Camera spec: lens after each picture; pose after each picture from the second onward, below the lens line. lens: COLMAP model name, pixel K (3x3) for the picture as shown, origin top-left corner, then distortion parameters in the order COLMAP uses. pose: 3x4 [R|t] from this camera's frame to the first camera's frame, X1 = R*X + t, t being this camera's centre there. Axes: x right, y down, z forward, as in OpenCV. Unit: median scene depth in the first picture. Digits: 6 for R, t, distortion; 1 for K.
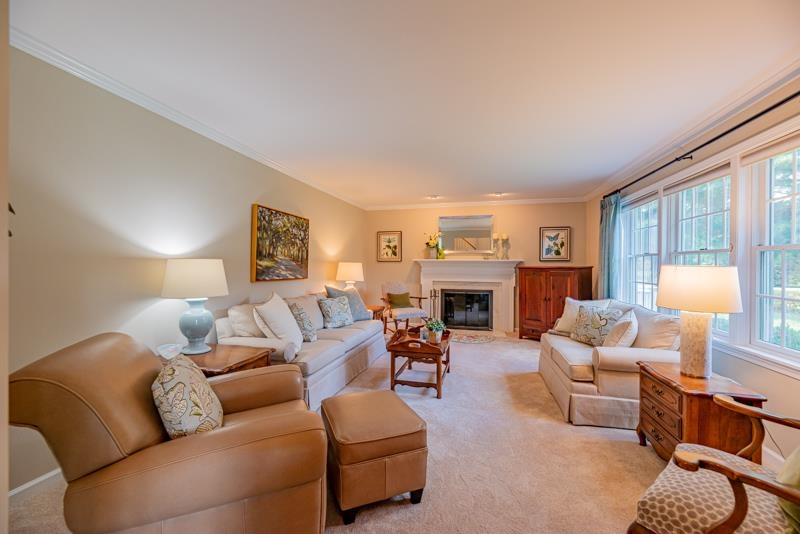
lens RADIAL K [[328.6, 0, 399.9], [0, 328.6, 265.6], [0, 0, 1]] dist [0.018105, -0.001422]
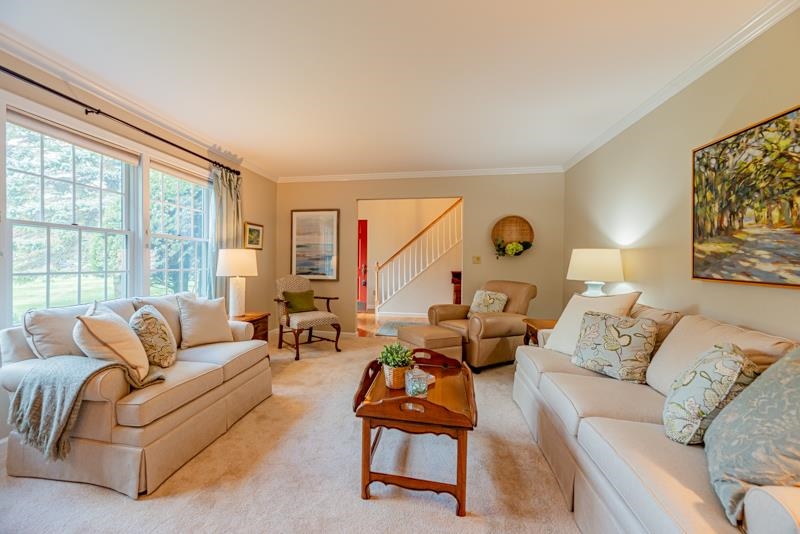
lens RADIAL K [[331.0, 0, 398.8], [0, 331.0, 262.7], [0, 0, 1]] dist [0.000444, 0.000014]
pose [[-0.991178, -0.011300, -0.132058, 0.165519], [-0.012448, 0.999892, 0.007874, 0.019748], [0.131955, 0.009449, -0.991211, 1.429494]]
